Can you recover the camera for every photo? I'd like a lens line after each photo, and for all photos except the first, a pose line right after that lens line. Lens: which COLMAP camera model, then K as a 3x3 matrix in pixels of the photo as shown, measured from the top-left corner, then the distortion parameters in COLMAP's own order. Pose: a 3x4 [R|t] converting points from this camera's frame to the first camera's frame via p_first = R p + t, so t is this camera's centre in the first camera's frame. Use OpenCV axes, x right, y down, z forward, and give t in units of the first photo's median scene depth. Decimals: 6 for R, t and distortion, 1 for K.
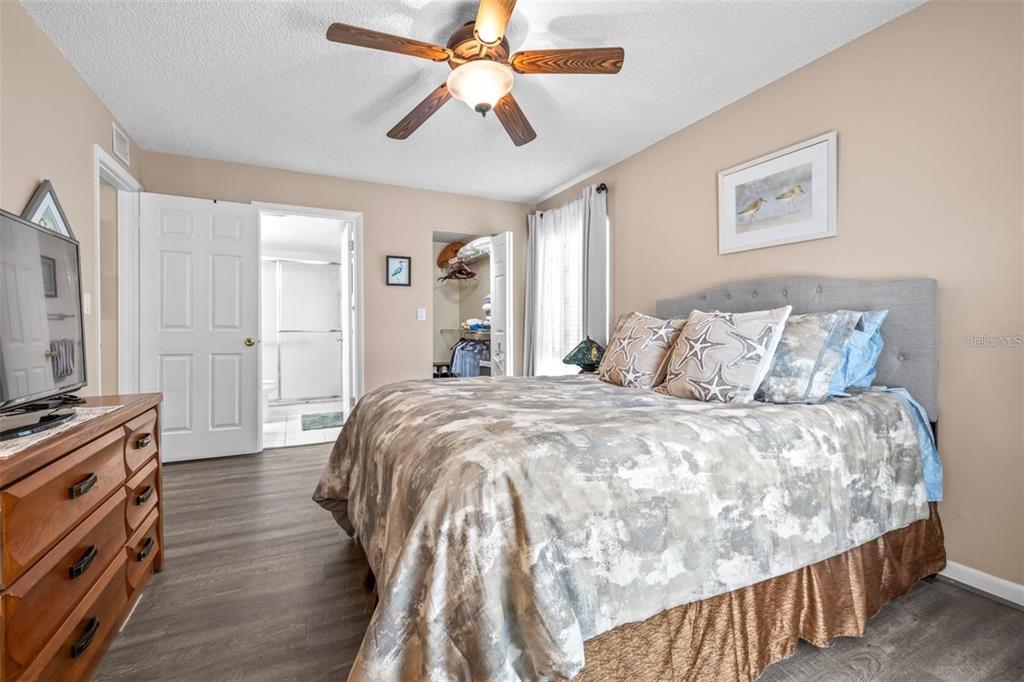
lens RADIAL K [[447.5, 0, 510.3], [0, 447.5, 334.6], [0, 0, 1]] dist [0.004363, -0.001049]
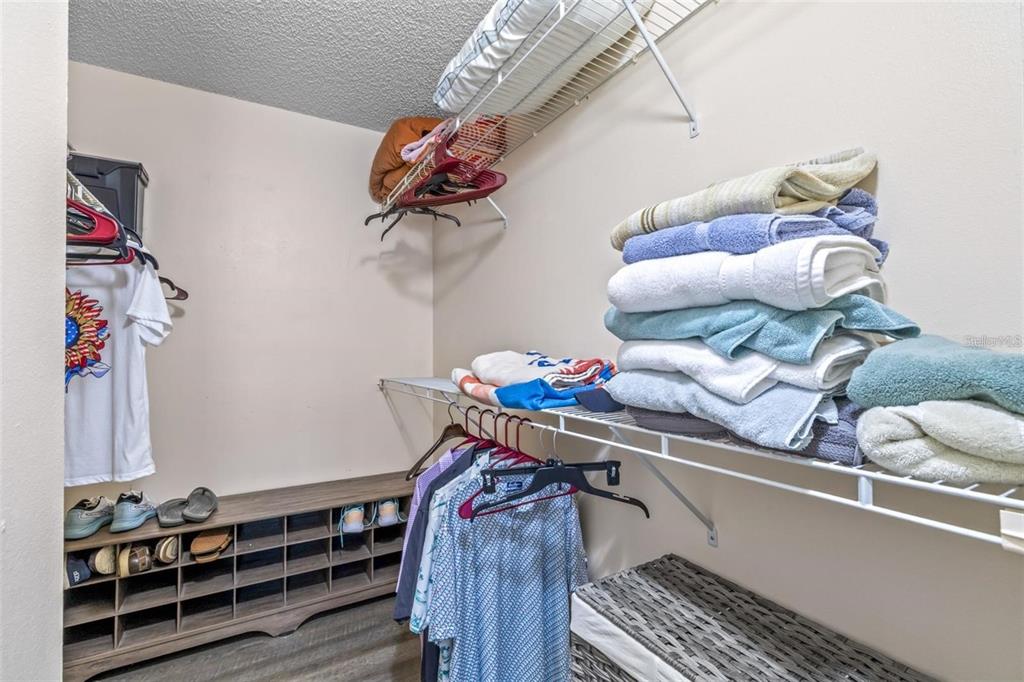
lens RADIAL K [[447.5, 0, 512.6], [0, 447.5, 345.5], [0, 0, 1]] dist [0.004363, -0.001049]
pose [[0.995972, -0.000936, 0.089661, -0.086884], [0.003378, 0.999627, -0.027090, -0.028458], [-0.089602, 0.027284, 0.995604, 0.667887]]
